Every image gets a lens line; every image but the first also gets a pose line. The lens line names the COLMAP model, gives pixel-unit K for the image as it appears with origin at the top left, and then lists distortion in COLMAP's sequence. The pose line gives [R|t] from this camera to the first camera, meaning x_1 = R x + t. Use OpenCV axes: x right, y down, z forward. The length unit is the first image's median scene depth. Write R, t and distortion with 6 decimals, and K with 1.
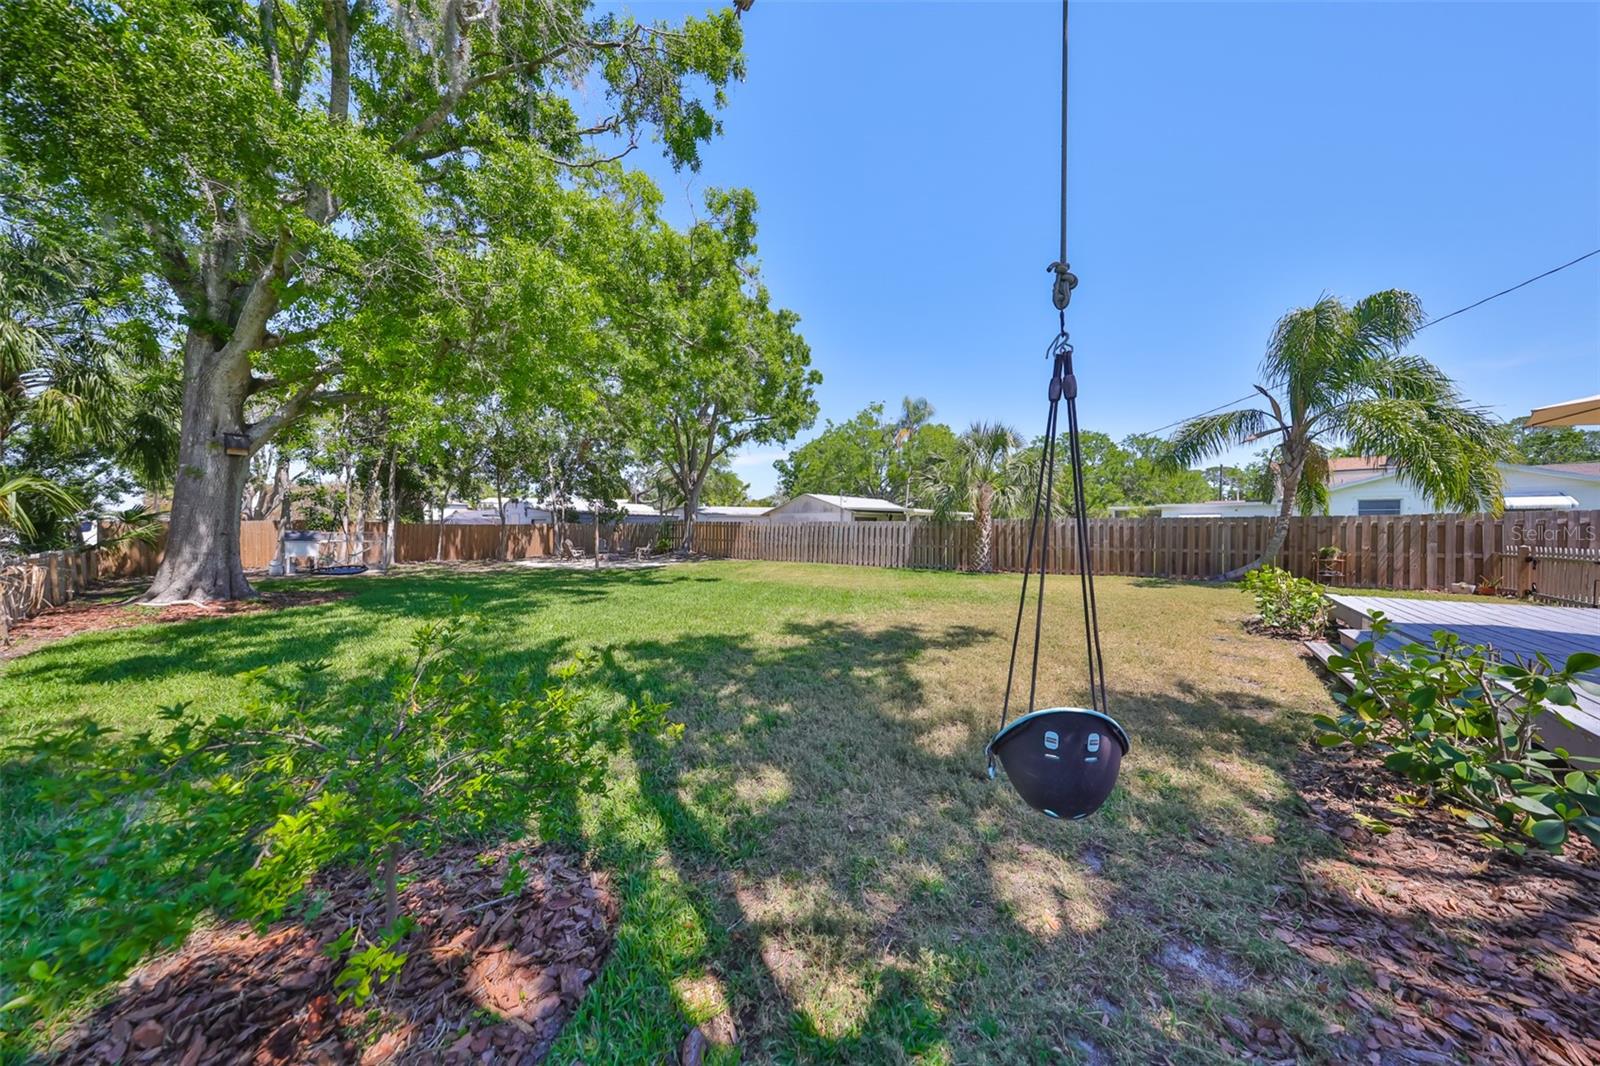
lens RADIAL K [[492.5, 0, 803.3], [0, 492.5, 539.3], [0, 0, 1]] dist [-0.001335, -0.000090]
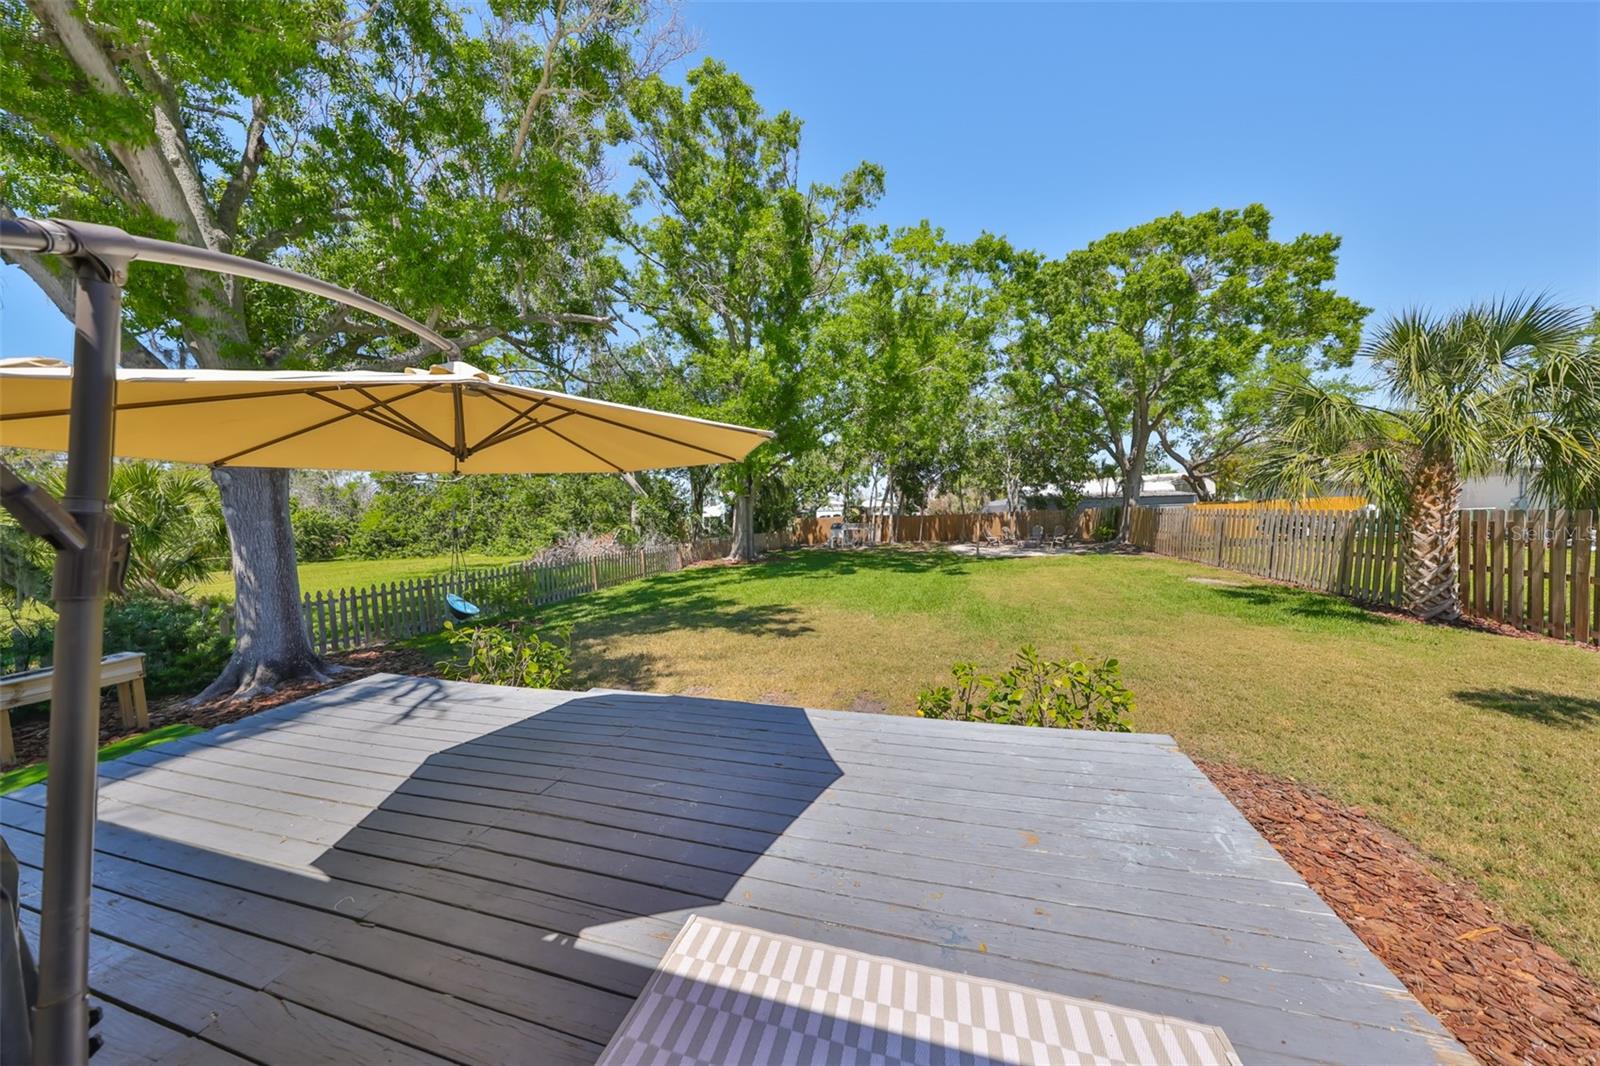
lens RADIAL K [[492.5, 0, 798.4], [0, 492.5, 532.5], [0, 0, 1]] dist [-0.001335, -0.000090]
pose [[0.346128, 0.026819, -0.937804, 0.483591], [0.012207, 0.999378, 0.033085, -0.033626], [0.938108, -0.022899, 0.345585, 0.193307]]
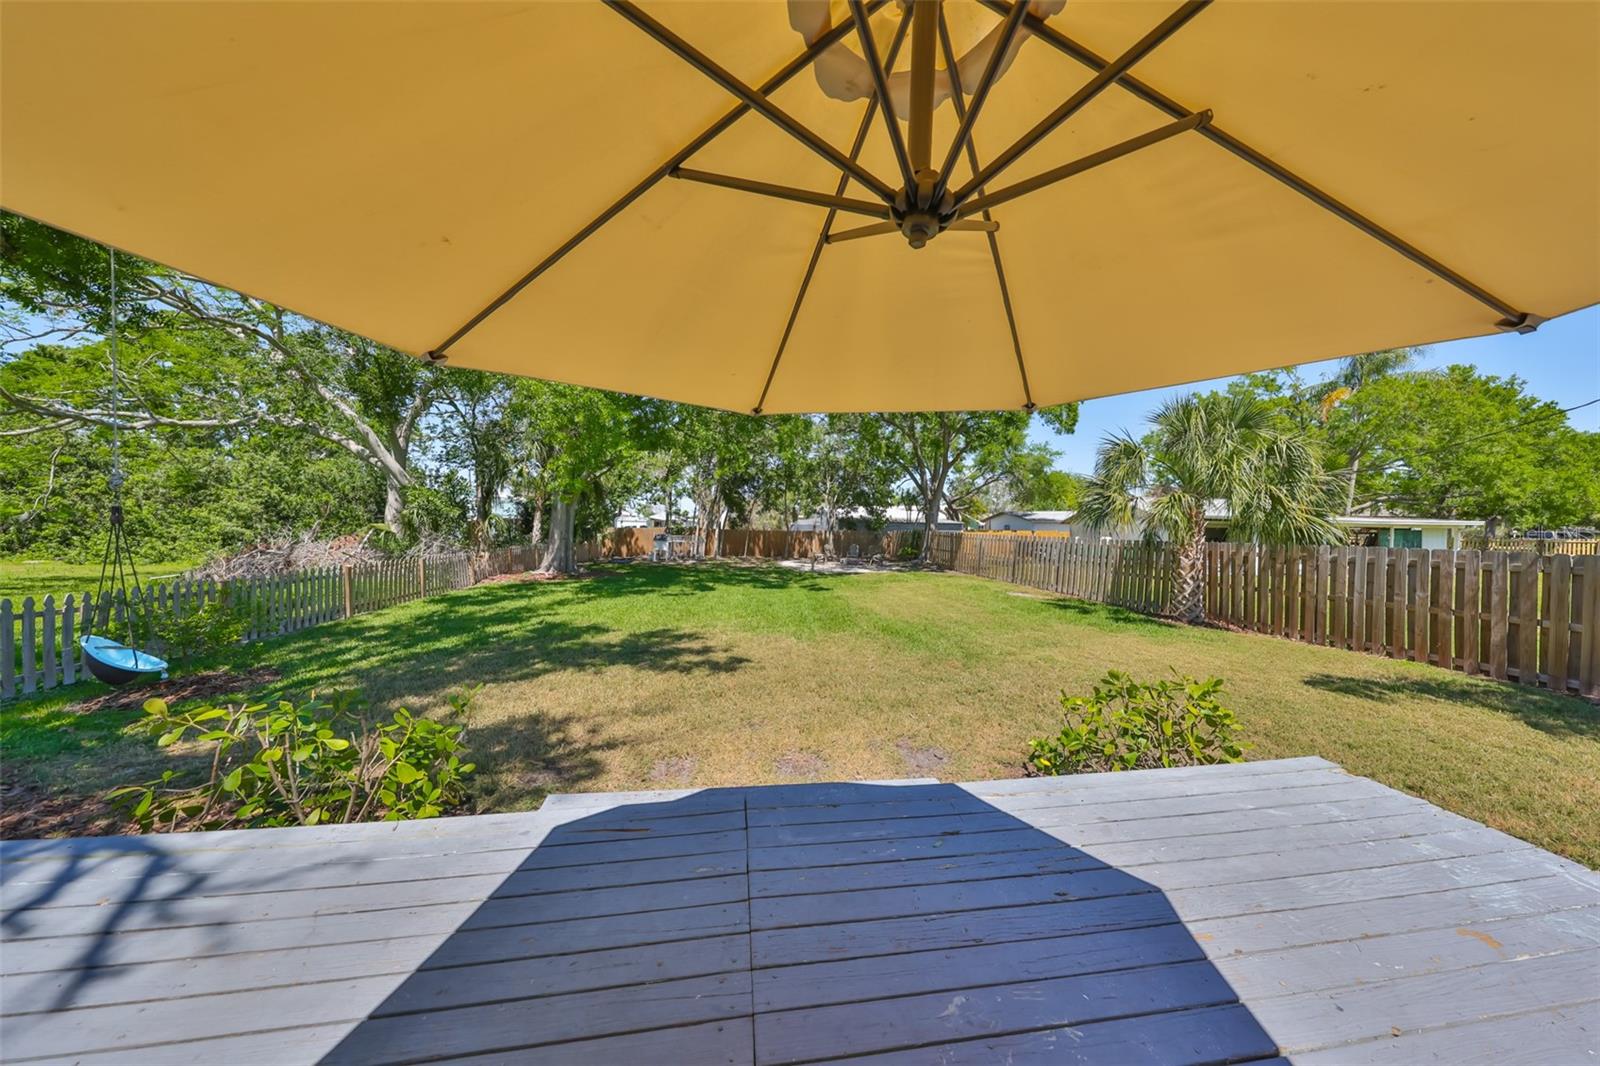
lens RADIAL K [[492.5, 0, 801.2], [0, 492.5, 527.3], [0, 0, 1]] dist [-0.001335, -0.000090]
pose [[0.708770, 0.014452, -0.705291, 0.369413], [-0.033730, 0.999341, -0.013419, -0.026339], [0.704632, 0.033300, 0.708791, 0.129555]]
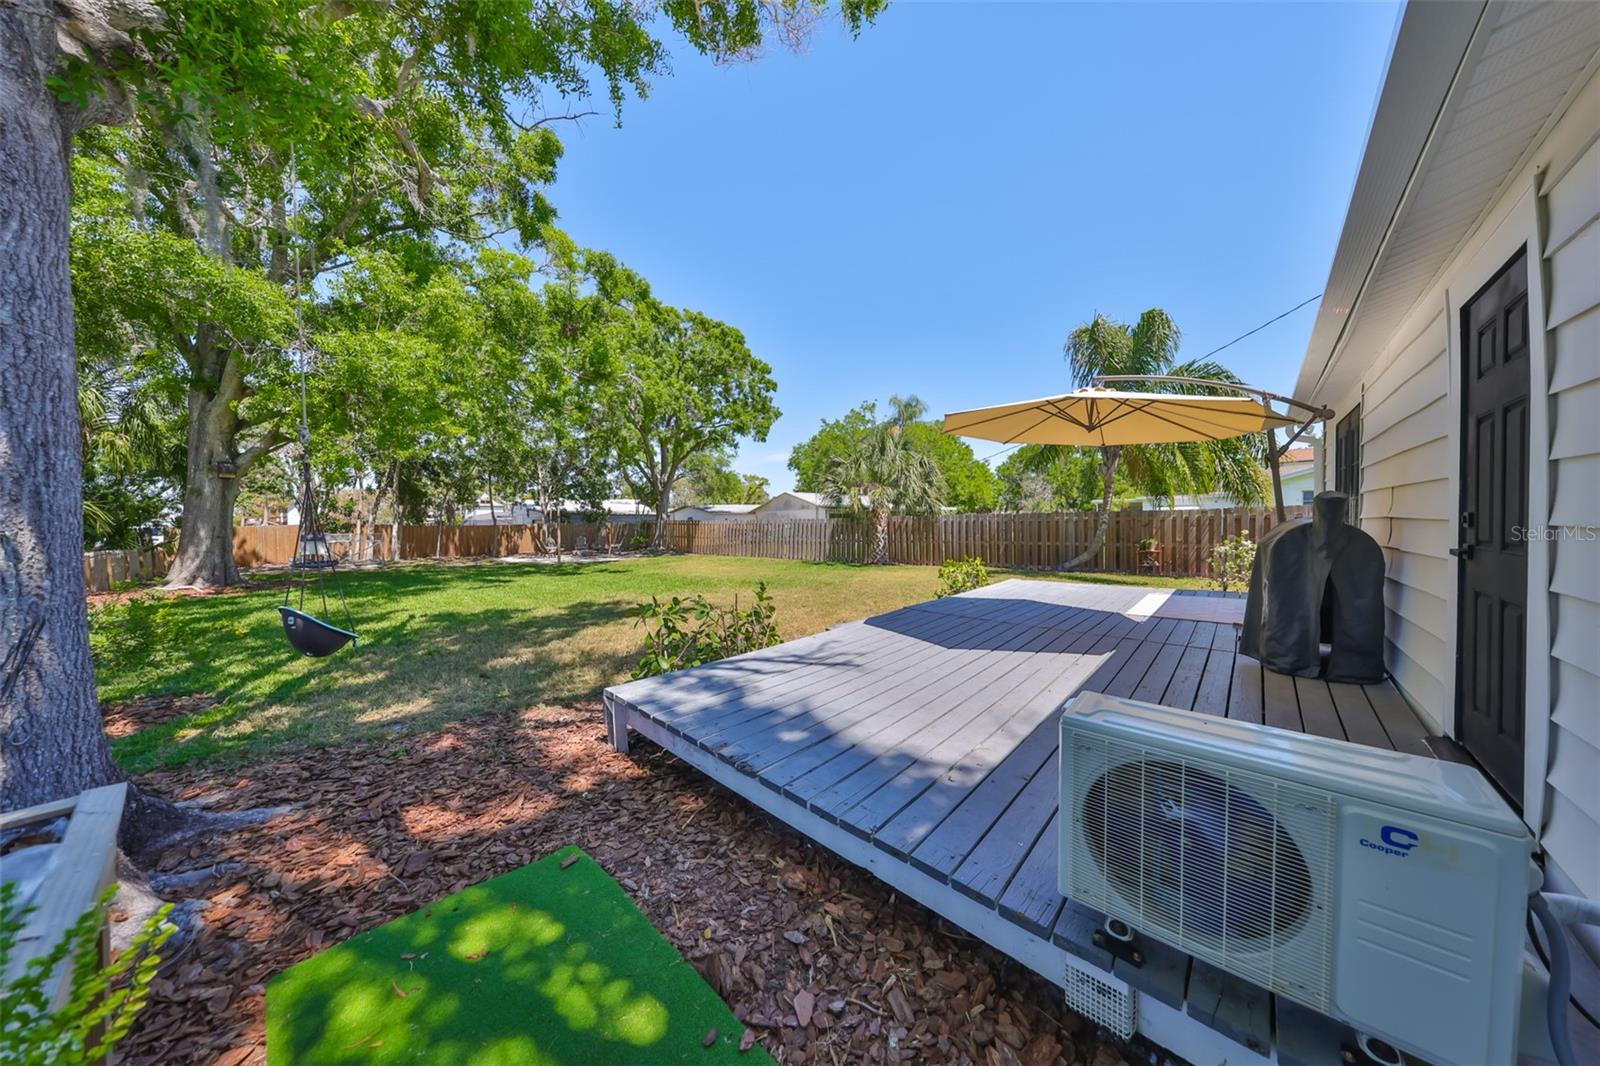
lens RADIAL K [[492.5, 0, 804.5], [0, 492.5, 534.4], [0, 0, 1]] dist [-0.001335, -0.000090]
pose [[0.996275, -0.009338, -0.085729, 0.232856], [0.009296, 0.999956, -0.000884, -0.000708], [0.085734, 0.000084, 0.996318, -0.086961]]
